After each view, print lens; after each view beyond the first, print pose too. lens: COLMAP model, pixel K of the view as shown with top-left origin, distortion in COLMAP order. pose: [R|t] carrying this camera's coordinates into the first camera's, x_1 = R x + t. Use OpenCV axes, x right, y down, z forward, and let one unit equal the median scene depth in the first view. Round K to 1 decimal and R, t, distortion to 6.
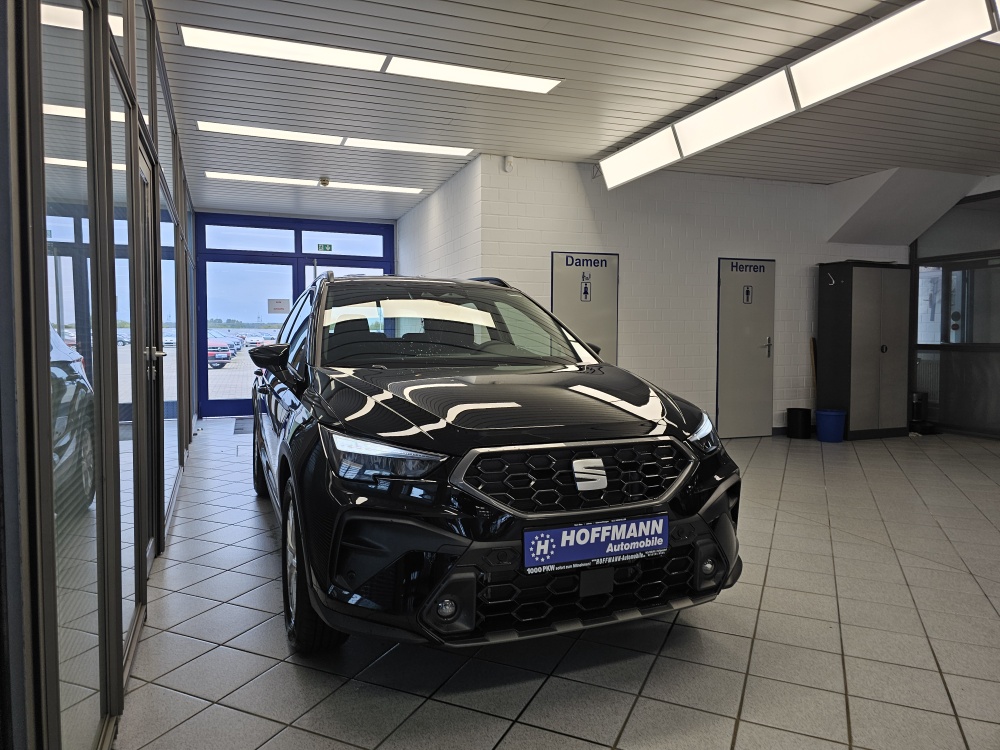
lens RADIAL K [[676.0, 0, 495.3], [0, 676.0, 375.6], [0, 0, 1]] dist [0.058899, -0.062794]
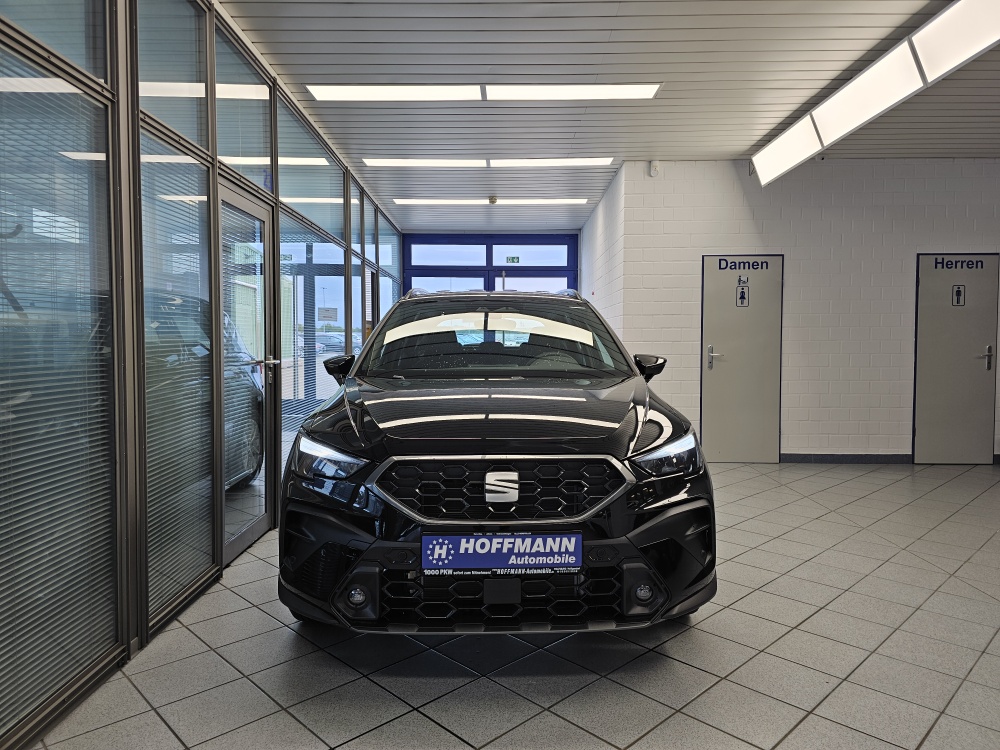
lens RADIAL K [[676.0, 0, 506.4], [0, 676.0, 376.5], [0, 0, 1]] dist [0.058899, -0.062794]
pose [[0.936836, 0.018650, -0.349273, 0.222133], [-0.020084, 0.999798, -0.000483, -0.010222], [0.349193, 0.007467, 0.937021, 0.012874]]
